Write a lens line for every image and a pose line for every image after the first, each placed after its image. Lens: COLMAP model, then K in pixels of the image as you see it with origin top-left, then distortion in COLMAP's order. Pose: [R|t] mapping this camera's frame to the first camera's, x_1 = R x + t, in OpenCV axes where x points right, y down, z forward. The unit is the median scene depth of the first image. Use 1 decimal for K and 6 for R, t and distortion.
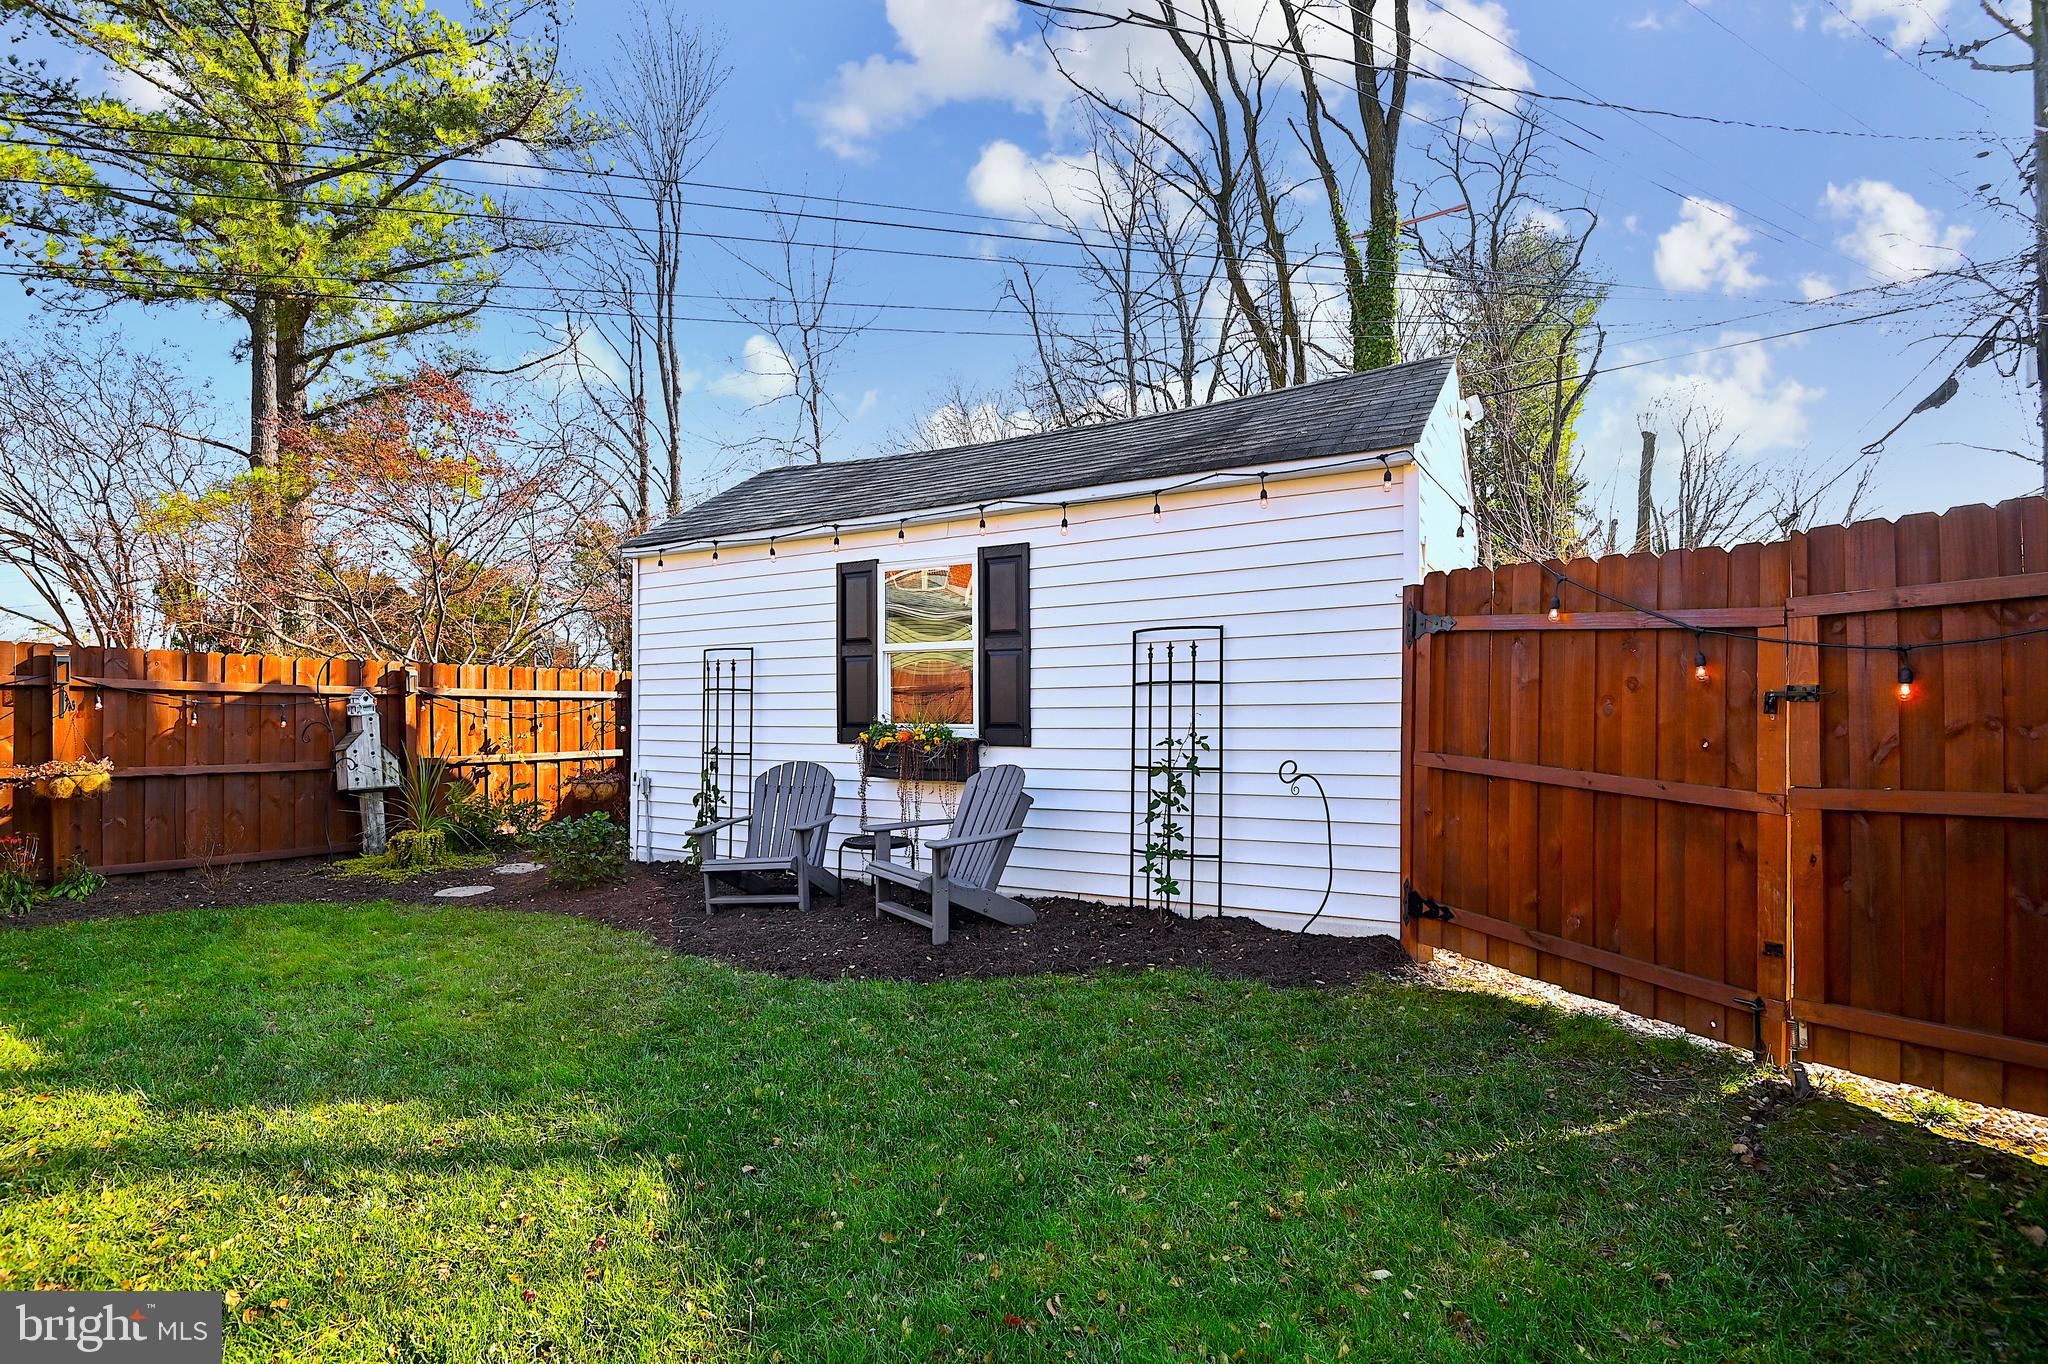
lens RADIAL K [[951.4, 0, 1016.2], [0, 951.4, 693.9], [0, 0, 1]] dist [-0.015069, -0.014452]
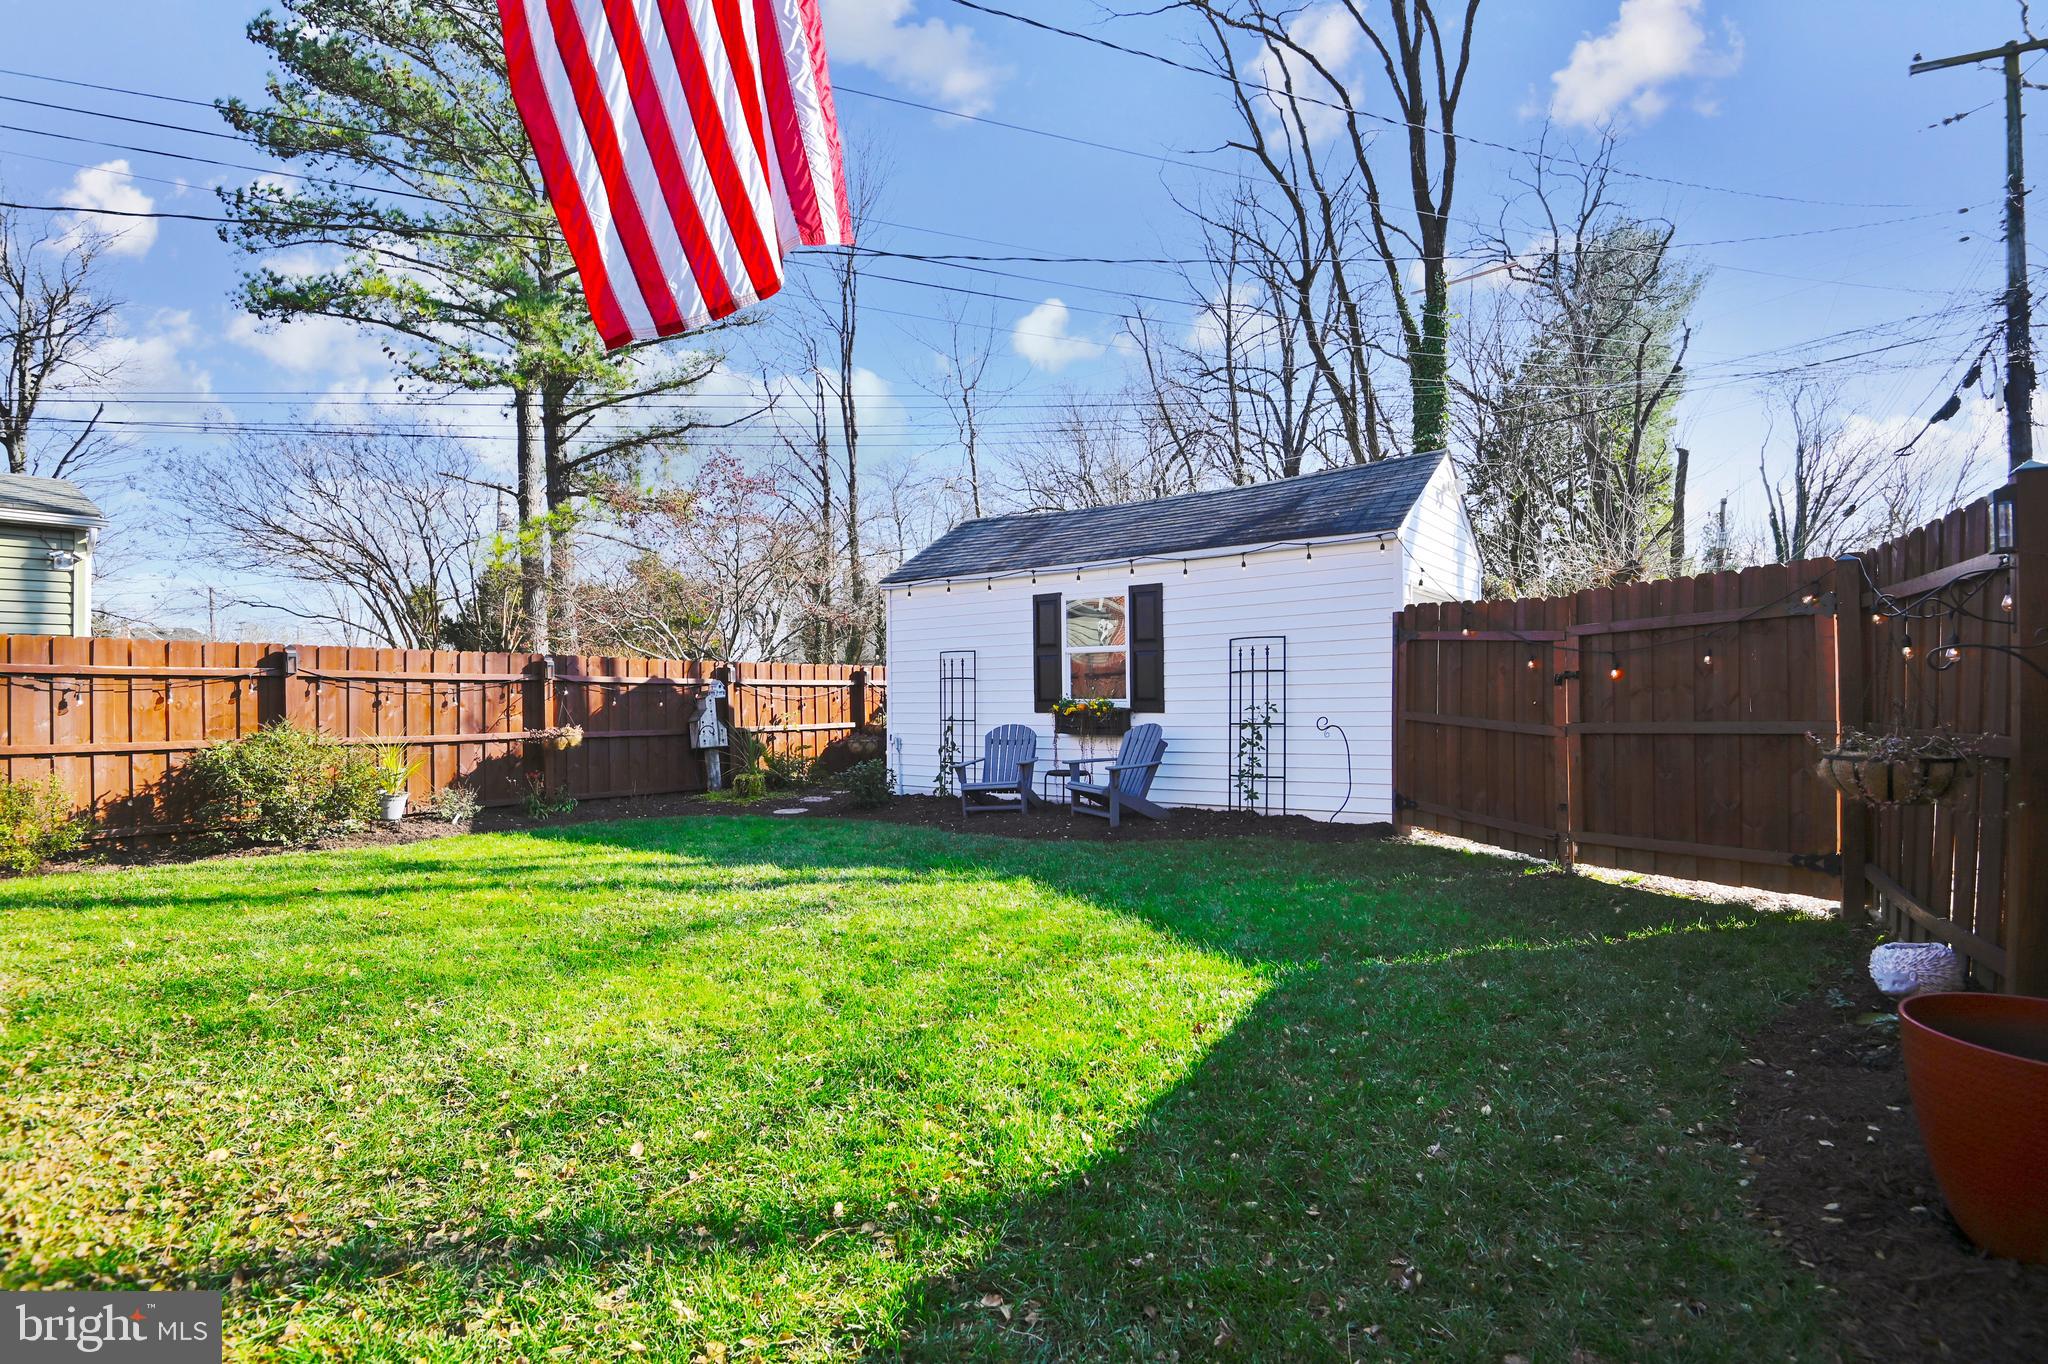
lens RADIAL K [[951.4, 0, 1016.2], [0, 951.4, 693.9], [0, 0, 1]] dist [-0.015069, -0.014452]
pose [[0.993838, -0.009133, -0.110469, -0.052612], [0.010891, 0.999823, 0.015324, -0.001964], [0.110309, -0.016432, 0.993761, -0.571455]]
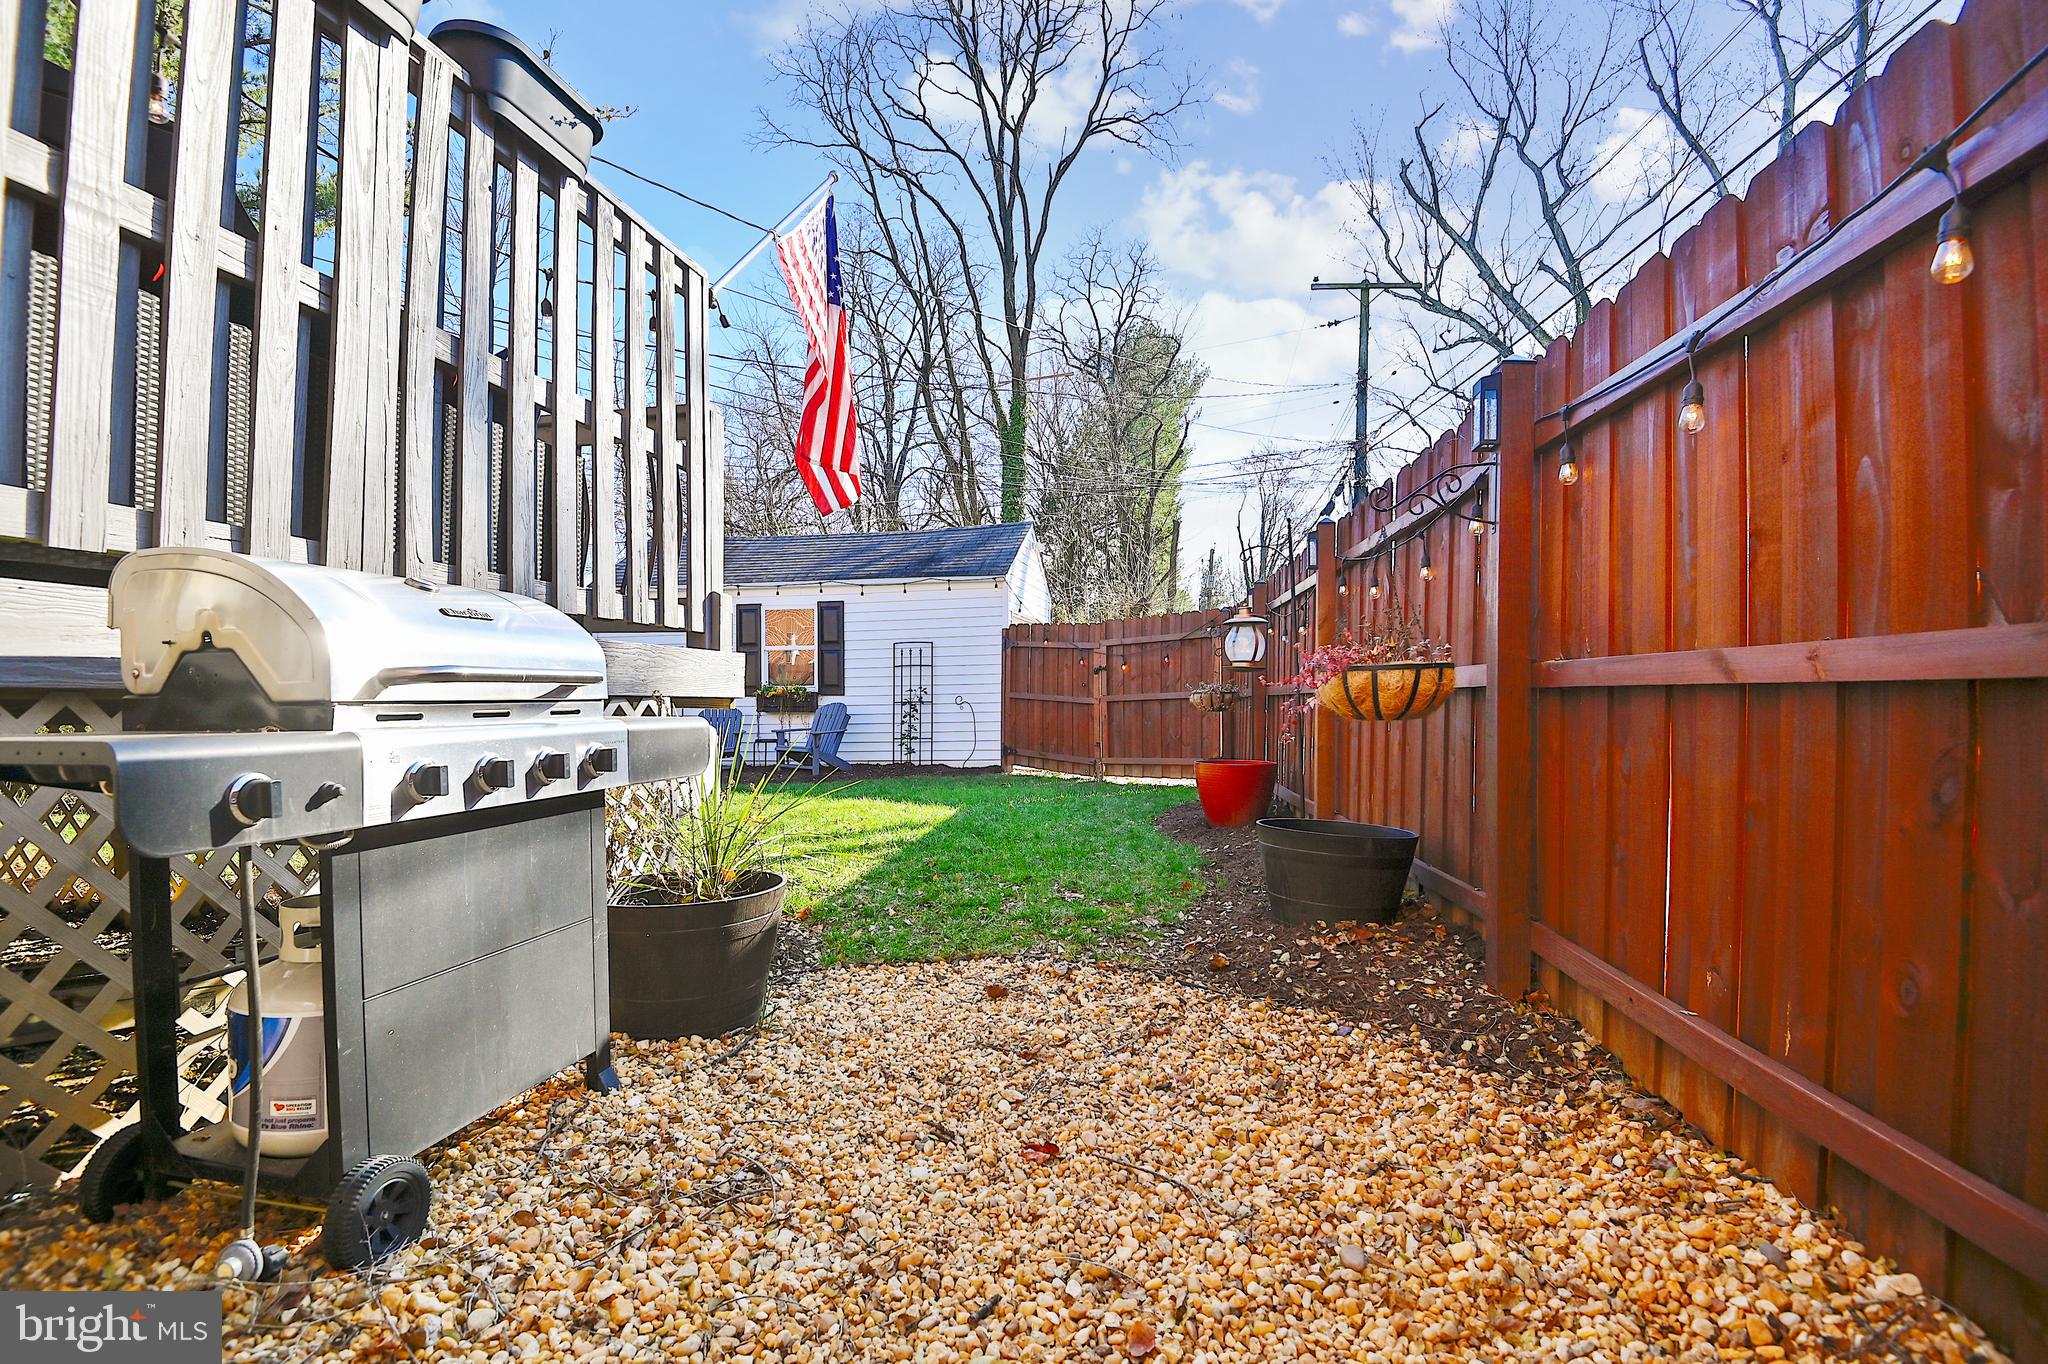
lens RADIAL K [[956.5, 0, 1016.9], [0, 956.5, 707.7], [0, 0, 1]] dist [0.000917, 0.000007]
pose [[0.947312, -0.005582, 0.320265, -0.301743], [-0.001013, 0.999791, 0.020420, 0.037758], [-0.320312, -0.019668, 0.947108, -1.152142]]
